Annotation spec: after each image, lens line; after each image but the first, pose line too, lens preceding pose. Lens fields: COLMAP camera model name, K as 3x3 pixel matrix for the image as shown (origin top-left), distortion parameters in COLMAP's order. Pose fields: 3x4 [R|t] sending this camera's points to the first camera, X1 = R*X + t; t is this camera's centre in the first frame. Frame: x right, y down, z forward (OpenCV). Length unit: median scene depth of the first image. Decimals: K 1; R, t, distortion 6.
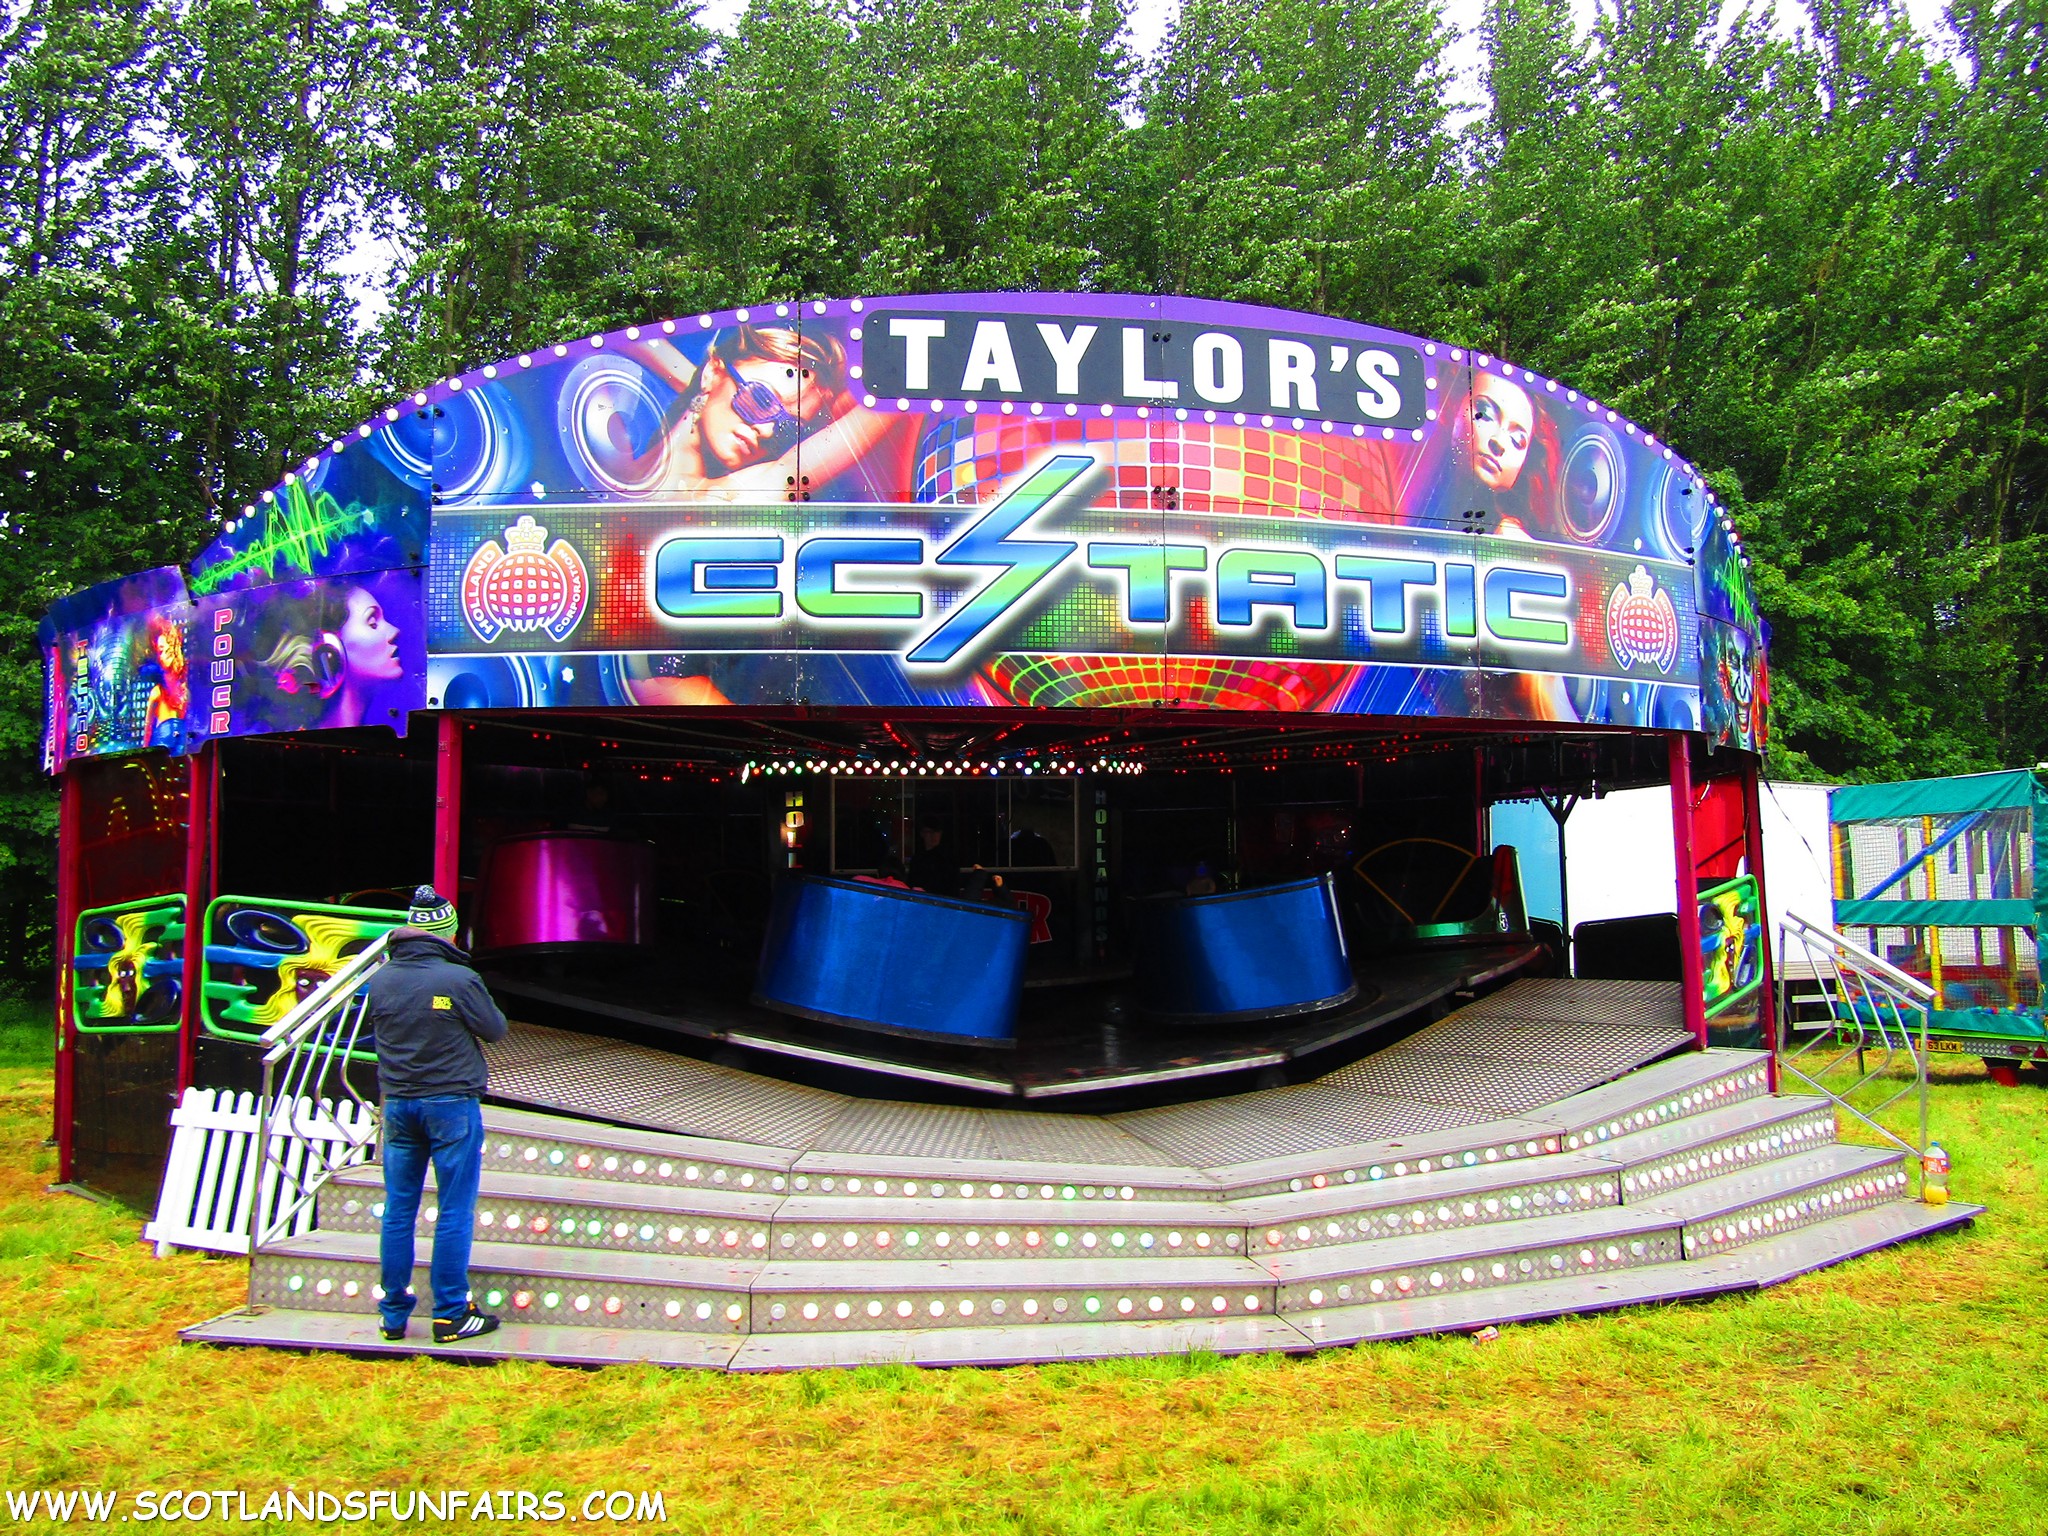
lens RADIAL K [[1460.4, 0, 1024.0], [0, 1460.4, 768.0], [0, 0, 1]] dist [0.004609, 0.002043]
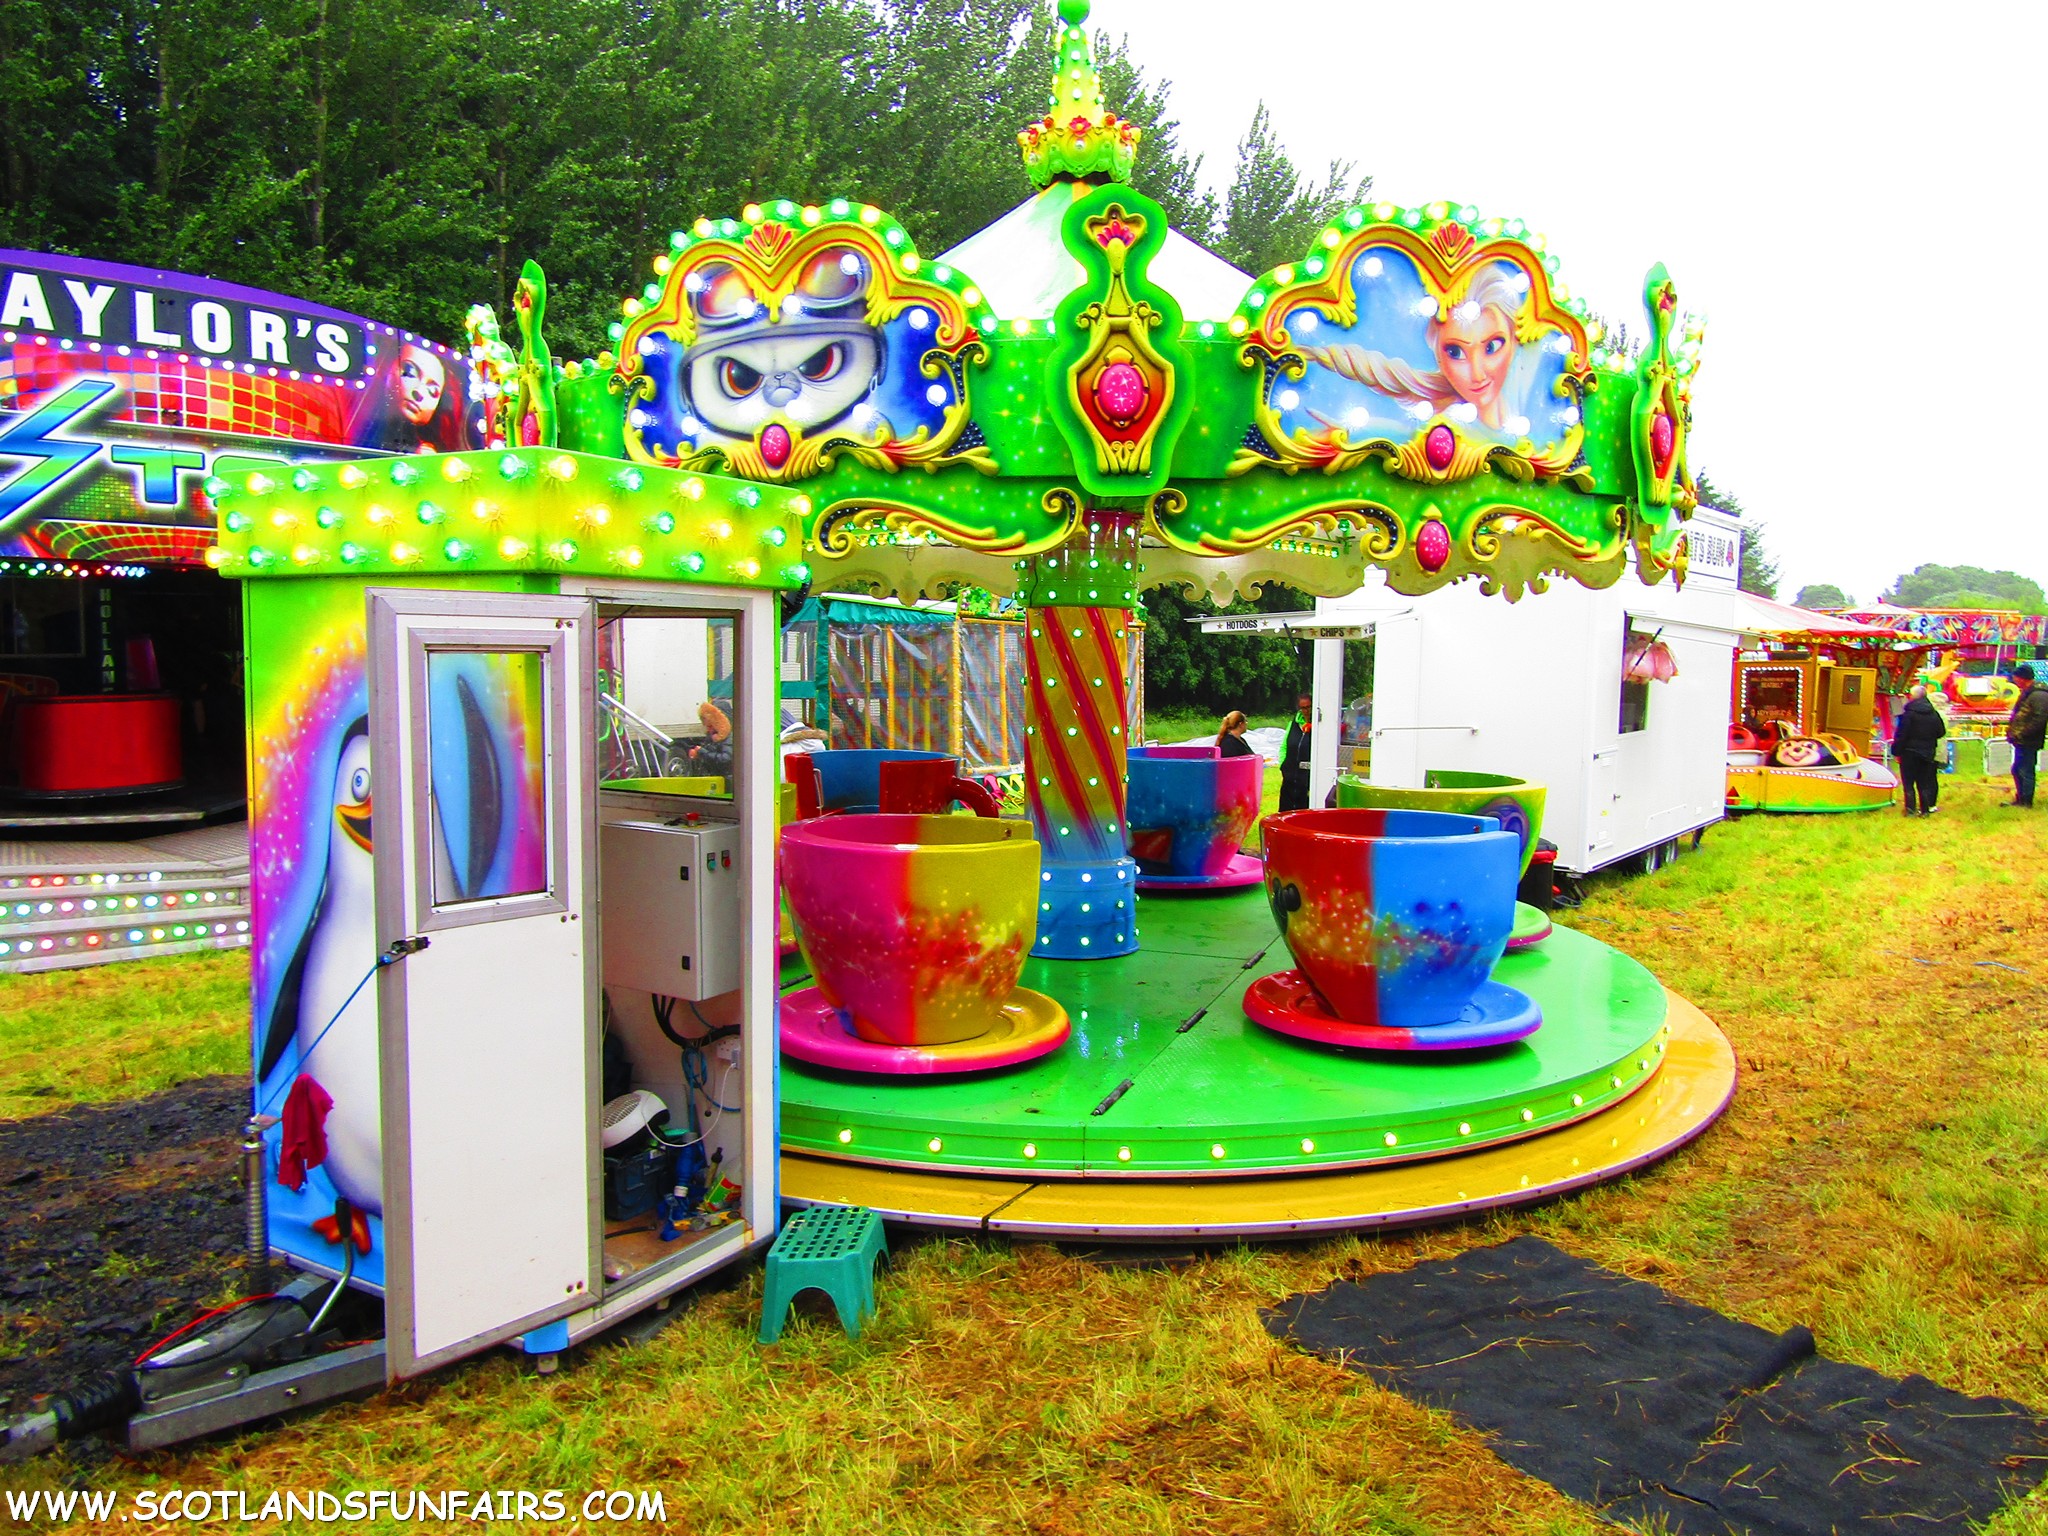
lens RADIAL K [[1423.3, 0, 1024.0], [0, 1423.3, 768.0], [0, 0, 1]] dist [-0.010293, -0.001842]
pose [[0.798326, -0.035134, 0.601200, -0.086976], [-0.062338, 0.988113, 0.140523, -0.089716], [-0.598990, -0.149661, 0.786646, -0.675797]]
